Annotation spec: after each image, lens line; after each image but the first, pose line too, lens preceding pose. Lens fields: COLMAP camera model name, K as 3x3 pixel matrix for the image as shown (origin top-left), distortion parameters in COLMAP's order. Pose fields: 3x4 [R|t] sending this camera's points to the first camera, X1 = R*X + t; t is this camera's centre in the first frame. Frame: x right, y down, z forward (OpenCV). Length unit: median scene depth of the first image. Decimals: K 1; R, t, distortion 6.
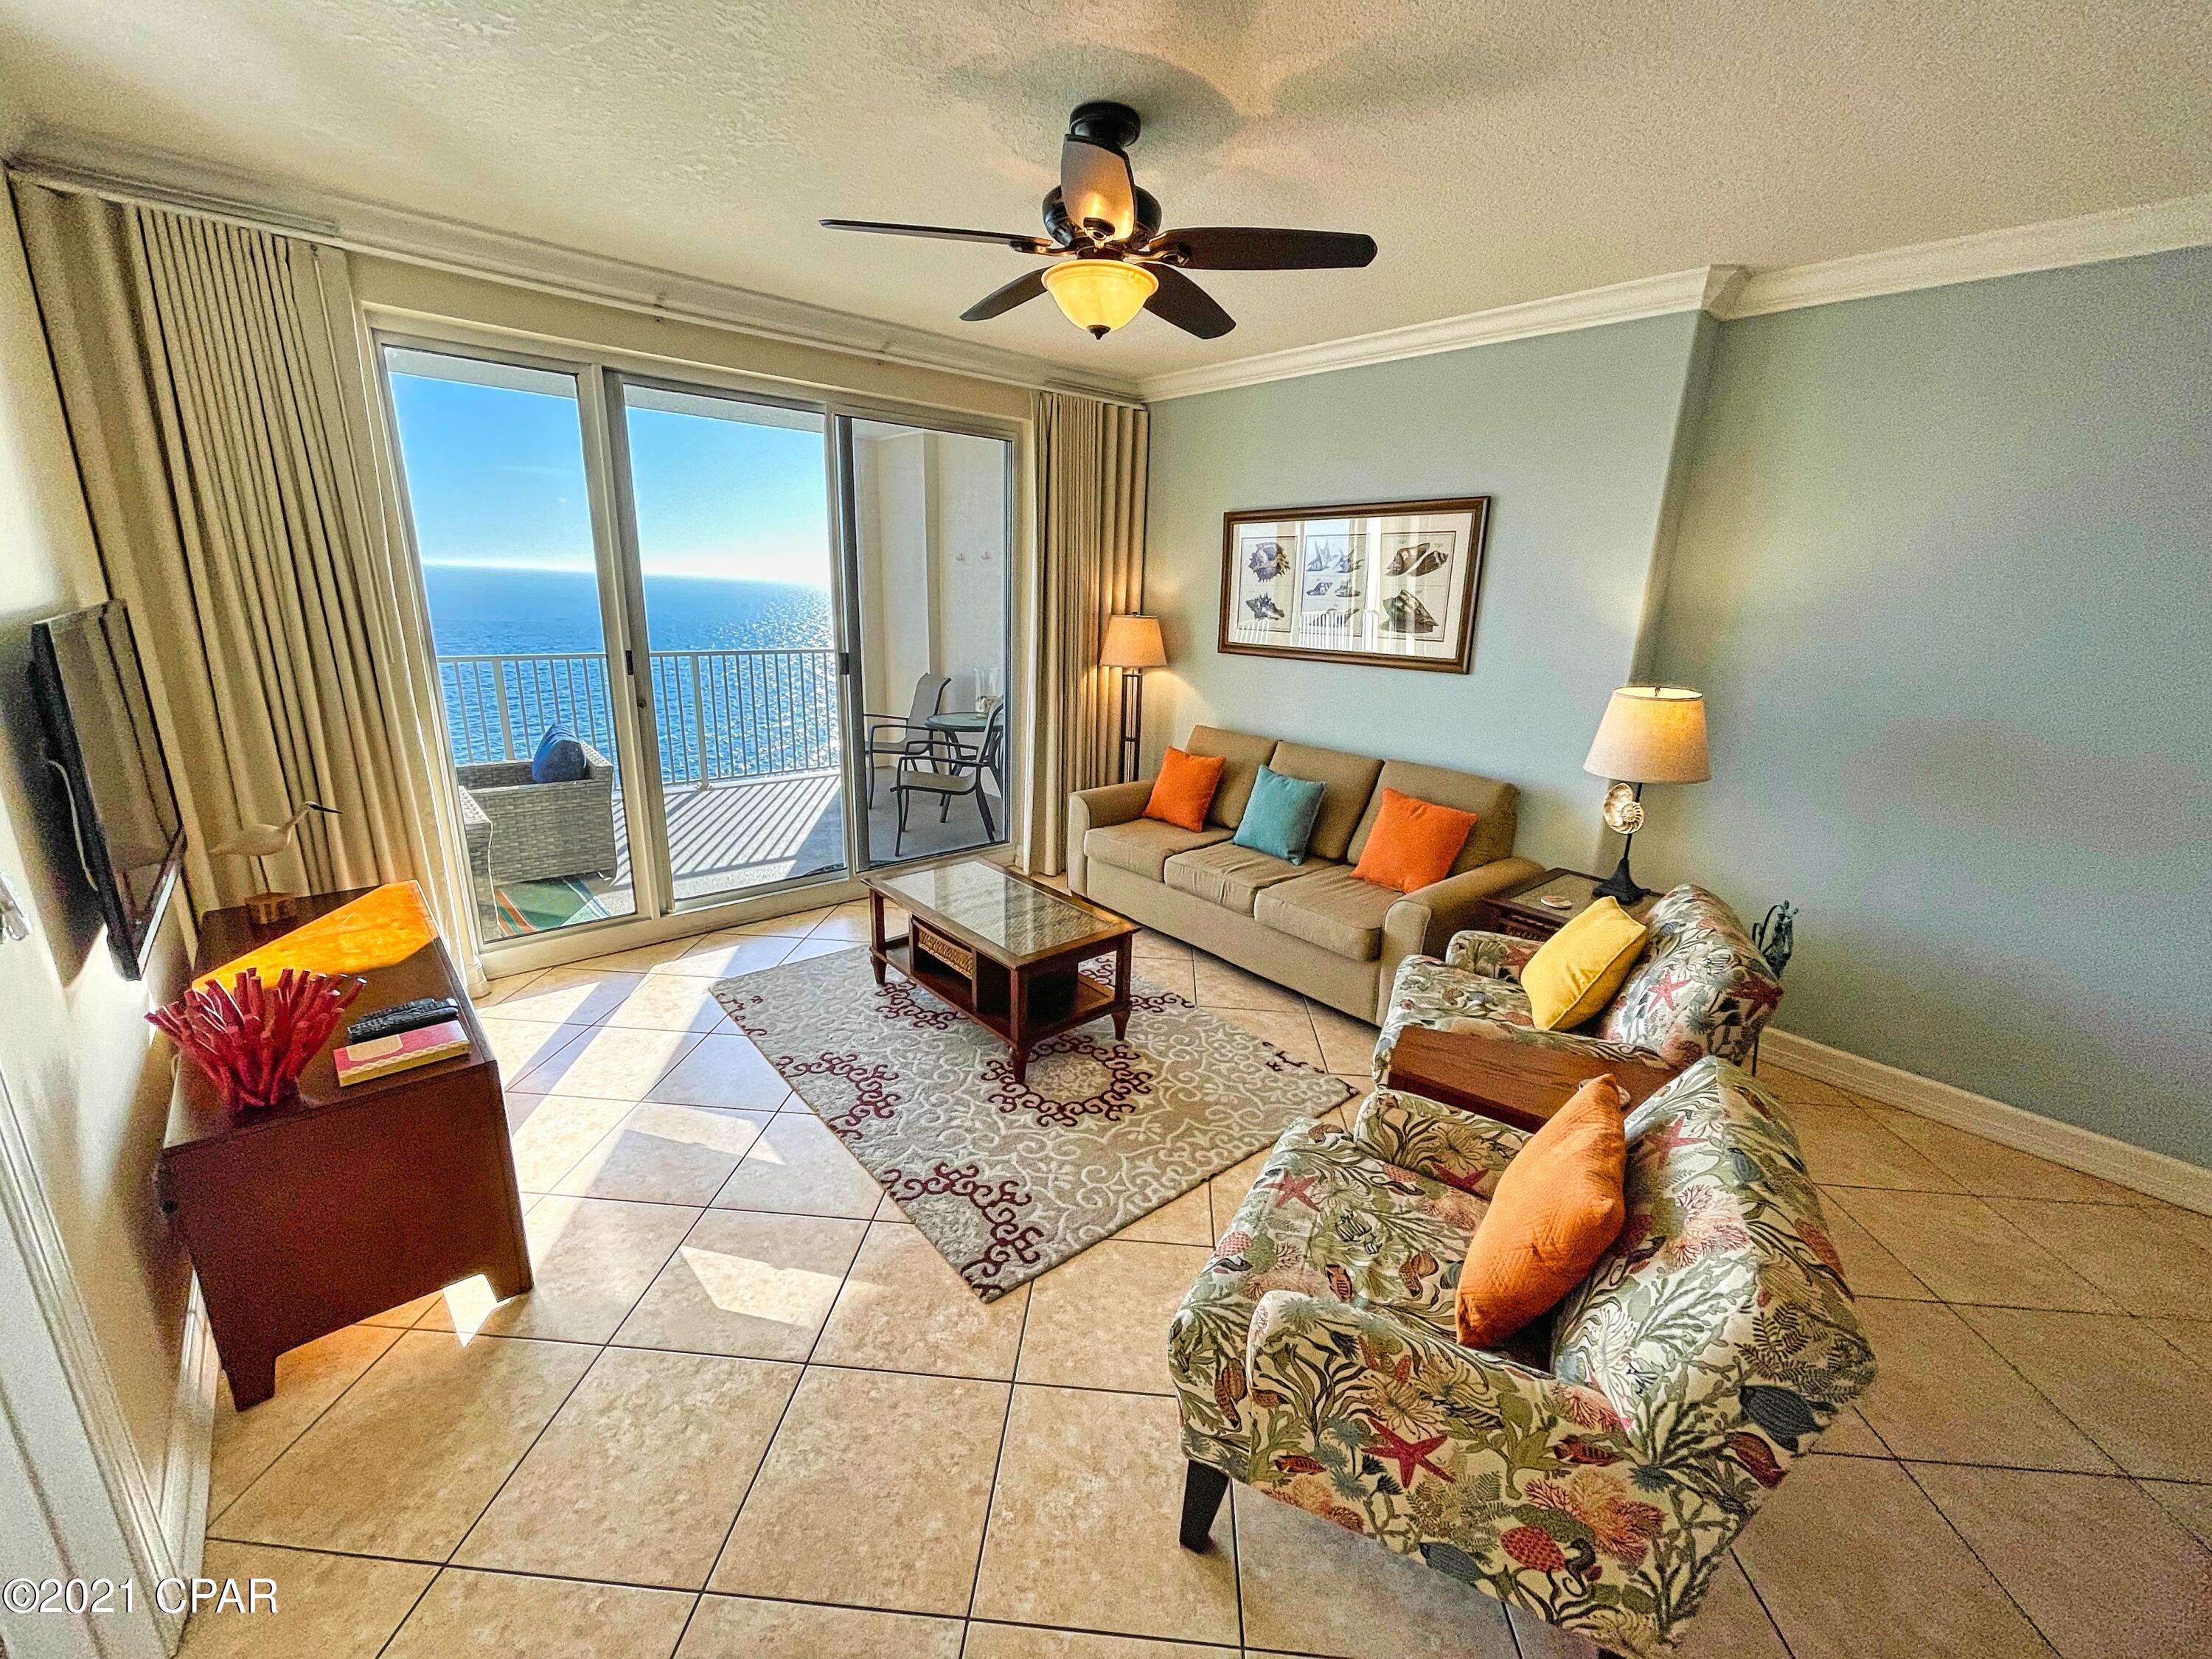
lens RADIAL K [[890.7, 0, 1100.7], [0, 890.7, 830.4], [0, 0, 1]] dist [-0.005805, 0.001898]
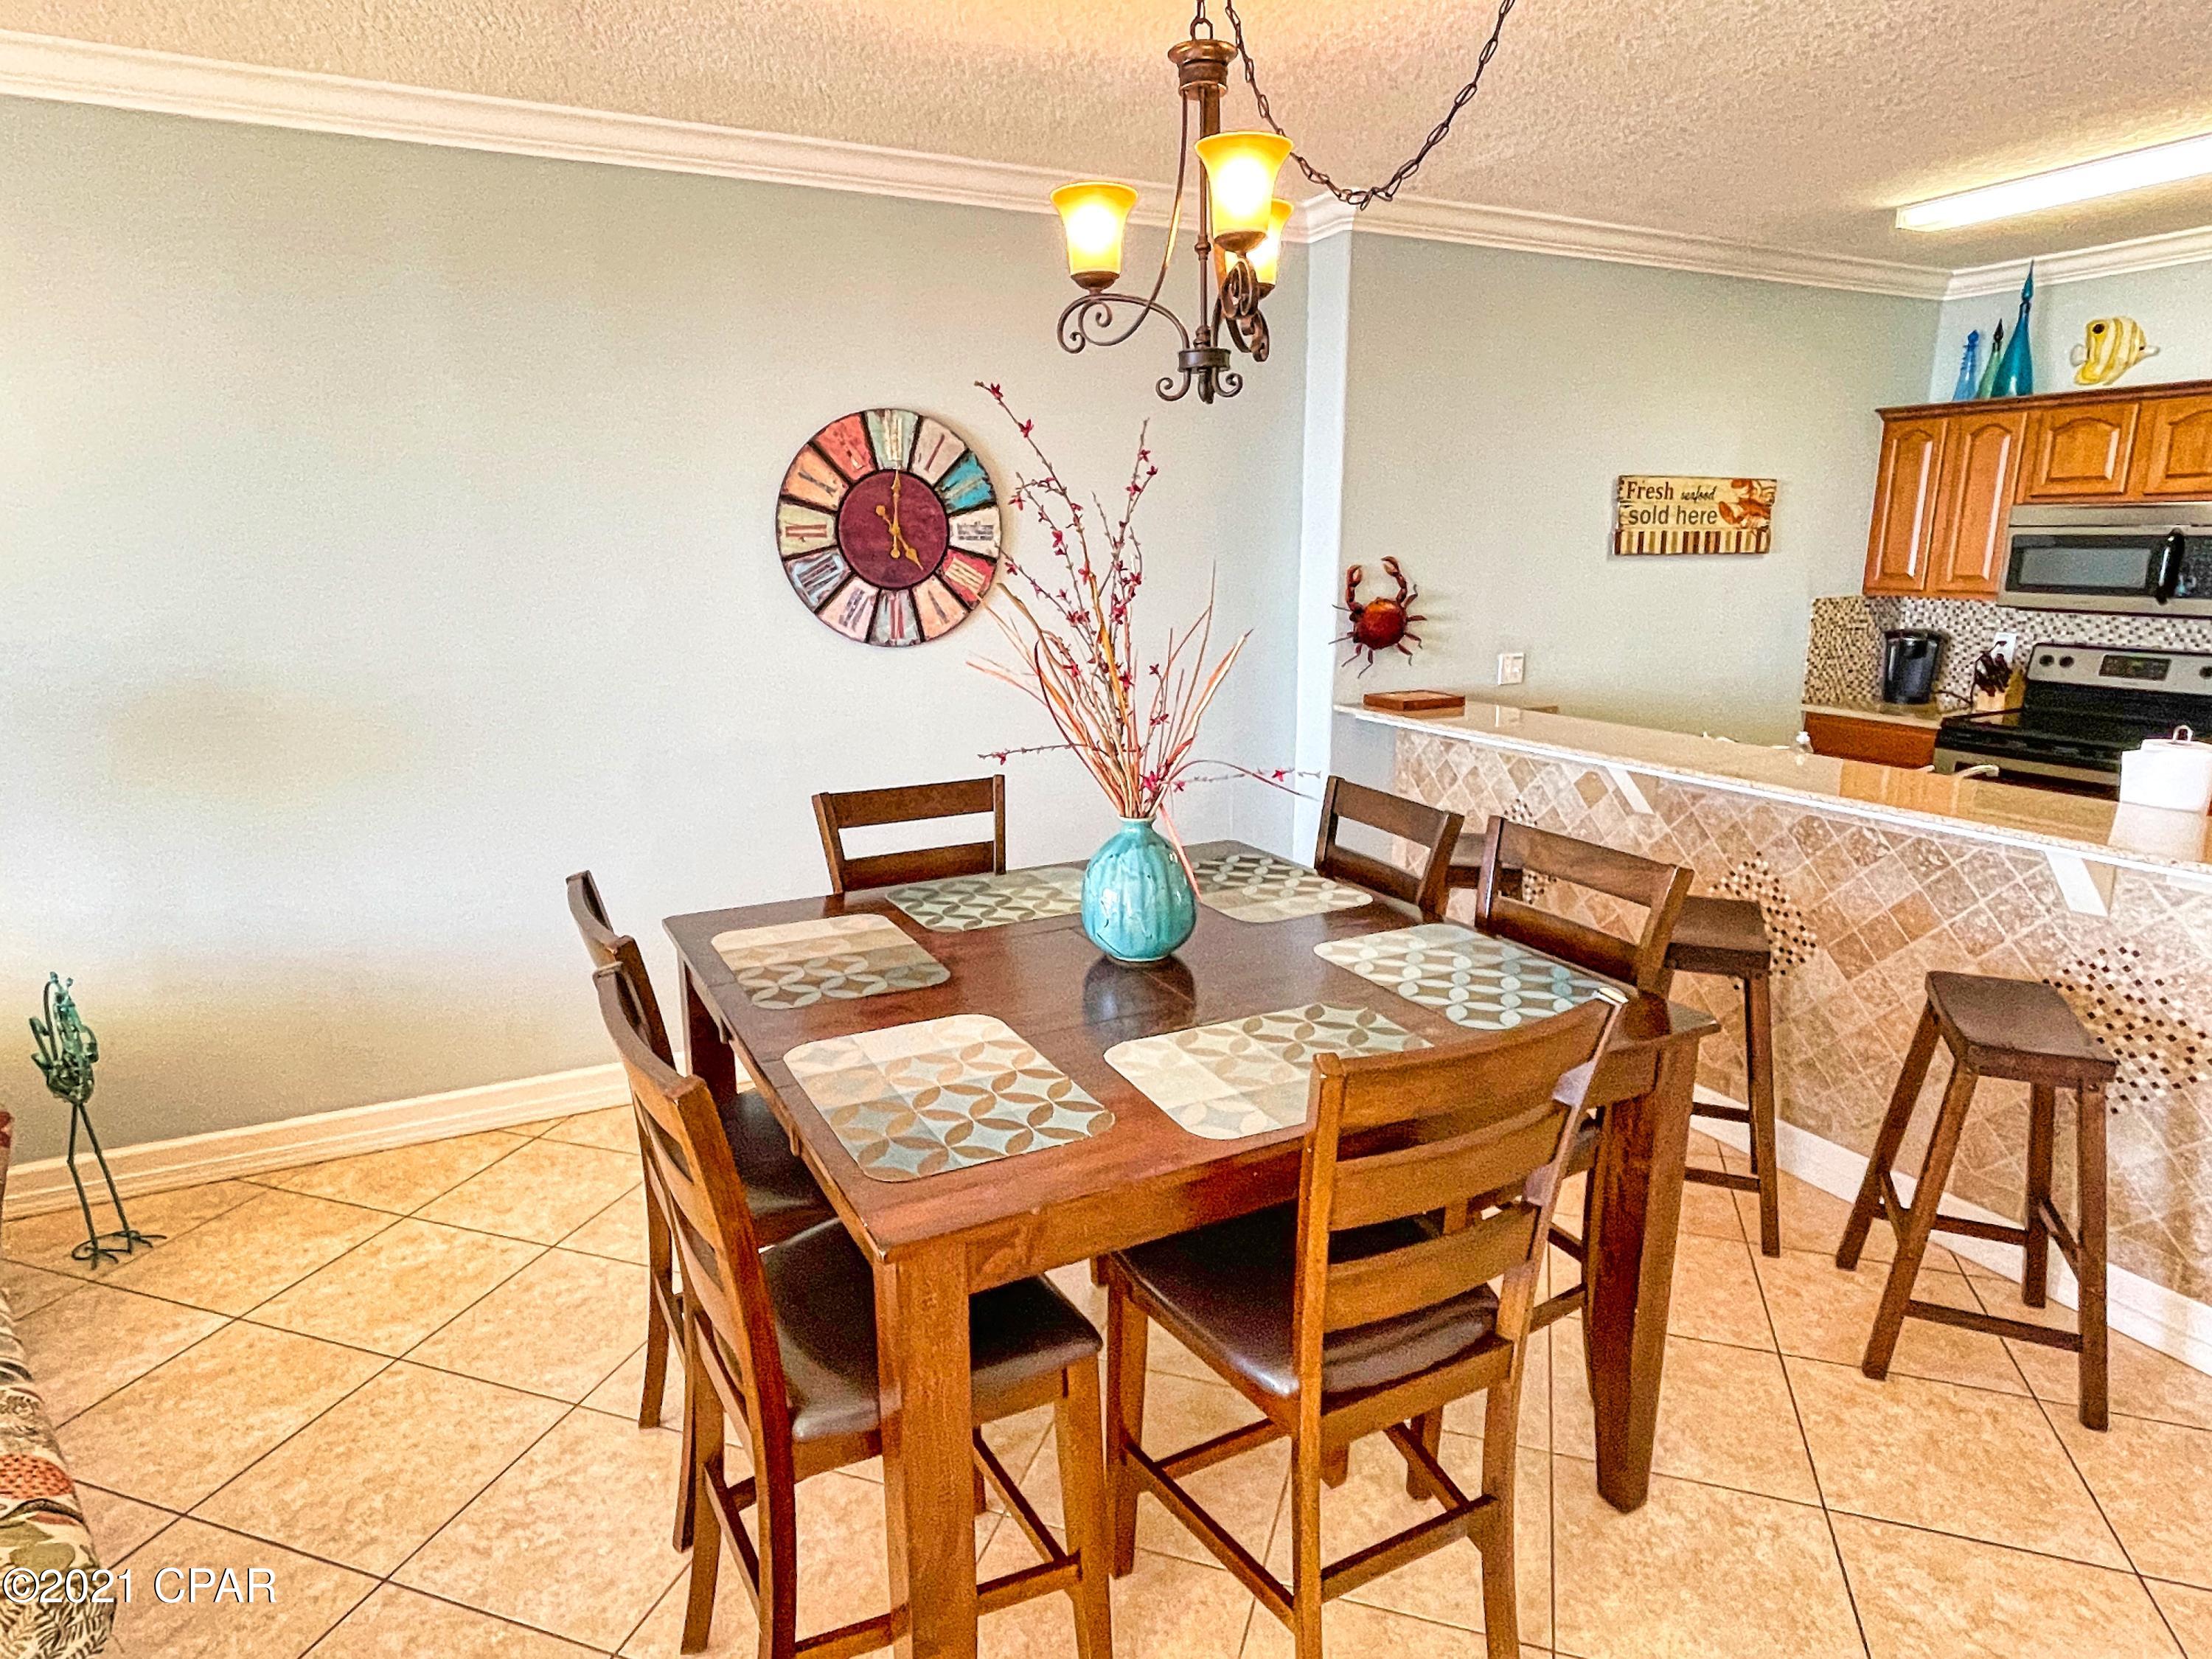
lens RADIAL K [[1270.3, 0, 1109.9], [0, 1270.3, 831.8], [0, 0, 1]] dist [-0.012488, 0.008293]
pose [[0.247078, -0.253688, 0.935198, 0.094038], [0.275888, 0.943594, 0.183076, 0.023116], [-0.928891, 0.212775, 0.303131, -0.060235]]
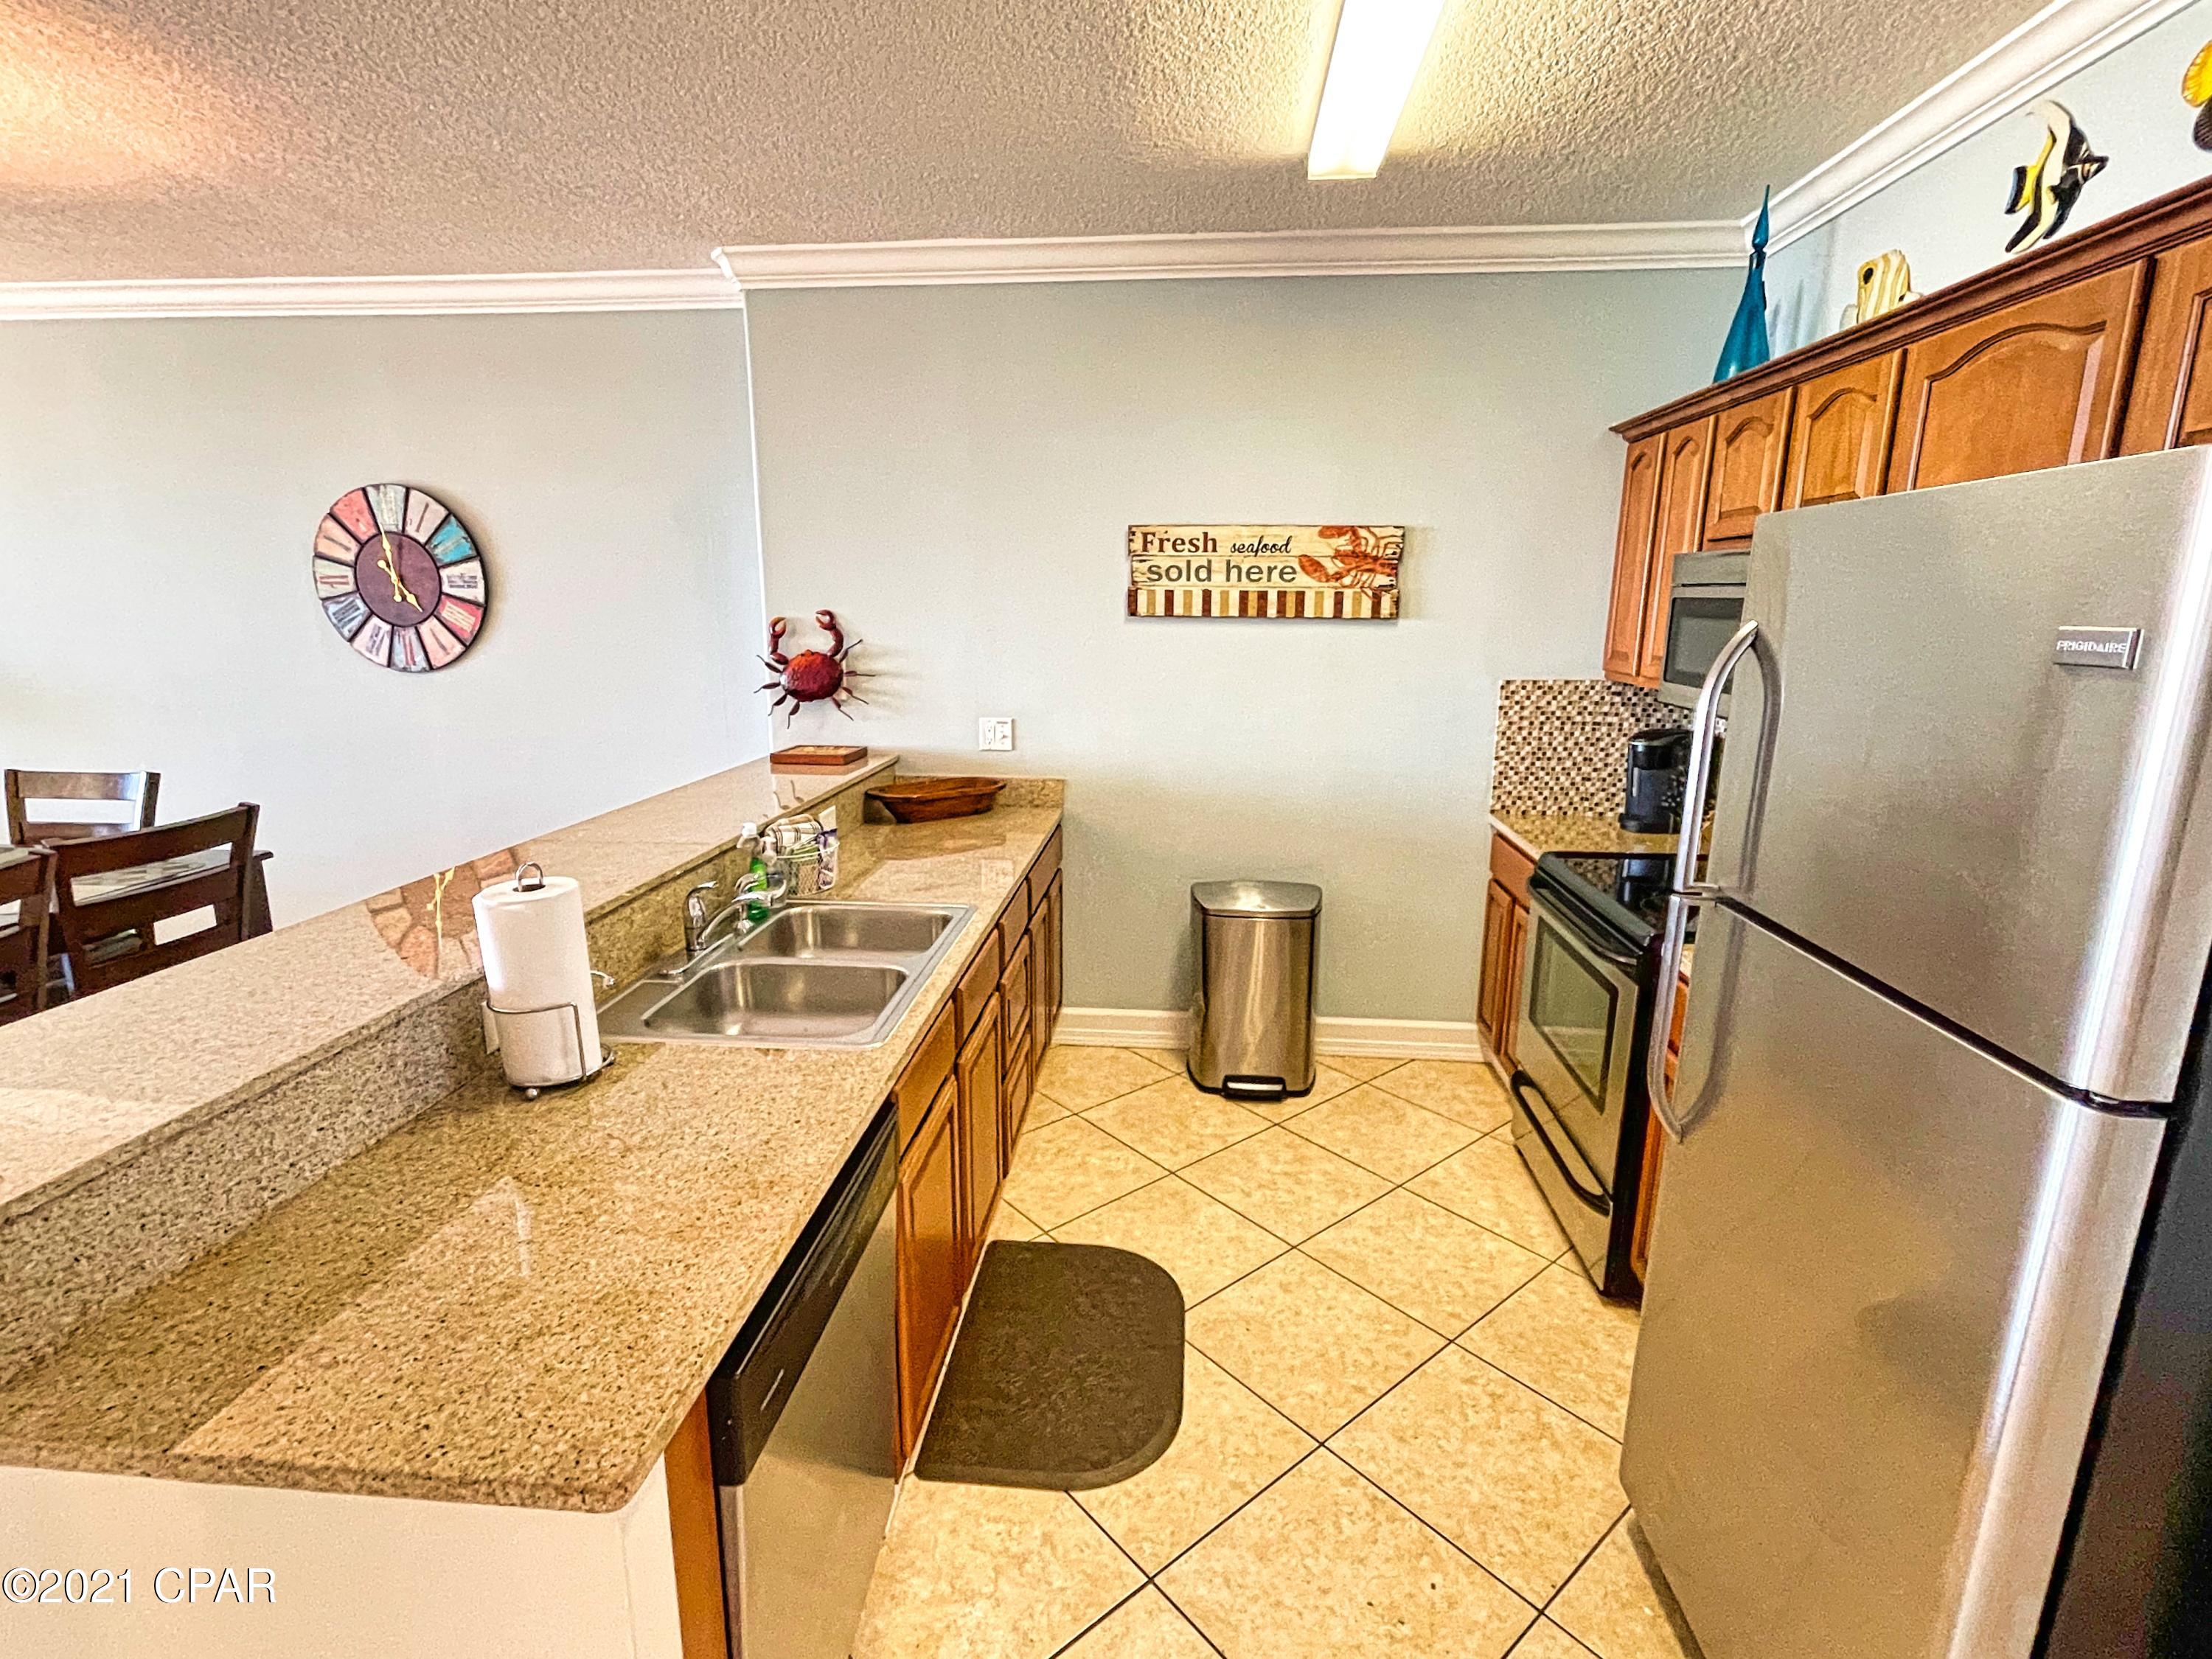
lens RADIAL K [[1022.7, 0, 1103.7], [0, 1022.7, 842.5], [0, 0, 1]] dist [-0.008973, 0.000810]
pose [[0.721148, -0.184874, 0.667658, 1.001871], [0.200745, 0.978153, 0.054021, 0.340761], [-0.663059, 0.095072, 0.742505, -1.040258]]
